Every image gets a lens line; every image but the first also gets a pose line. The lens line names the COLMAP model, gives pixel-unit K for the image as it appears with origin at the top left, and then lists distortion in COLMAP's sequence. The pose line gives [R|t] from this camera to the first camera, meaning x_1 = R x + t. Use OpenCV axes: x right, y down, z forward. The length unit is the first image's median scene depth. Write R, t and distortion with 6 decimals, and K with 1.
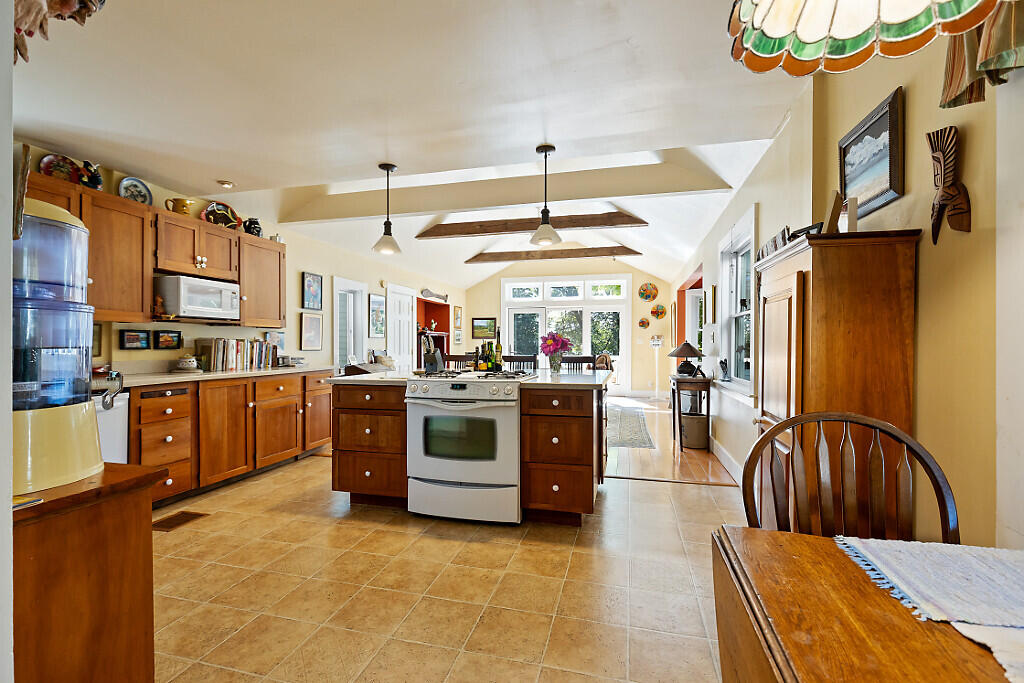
lens RADIAL K [[456.2, 0, 512.0], [0, 456.2, 341.5], [0, 0, 1]] dist [0.001347, 0.000125]
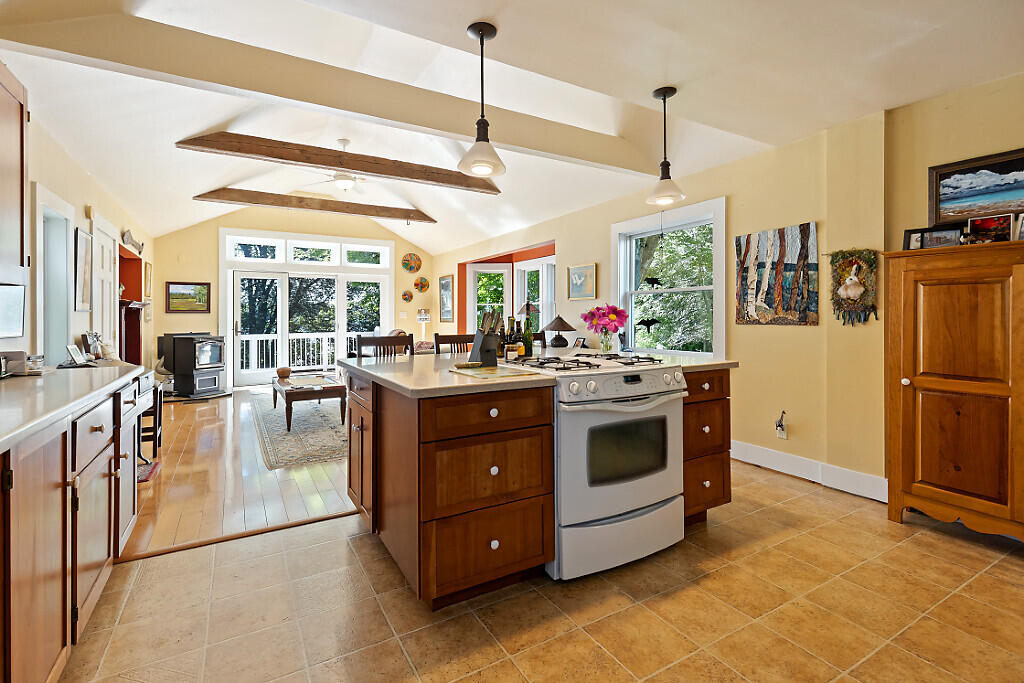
lens RADIAL K [[468.9, 0, 509.2], [0, 468.9, 314.6], [0, 0, 1]] dist [0.004433, -0.000034]
pose [[0.715761, -0.001750, 0.698343, -0.724265], [0.003634, 0.999993, -0.001218, -0.002662], [-0.698335, 0.003410, 0.715763, 0.560858]]
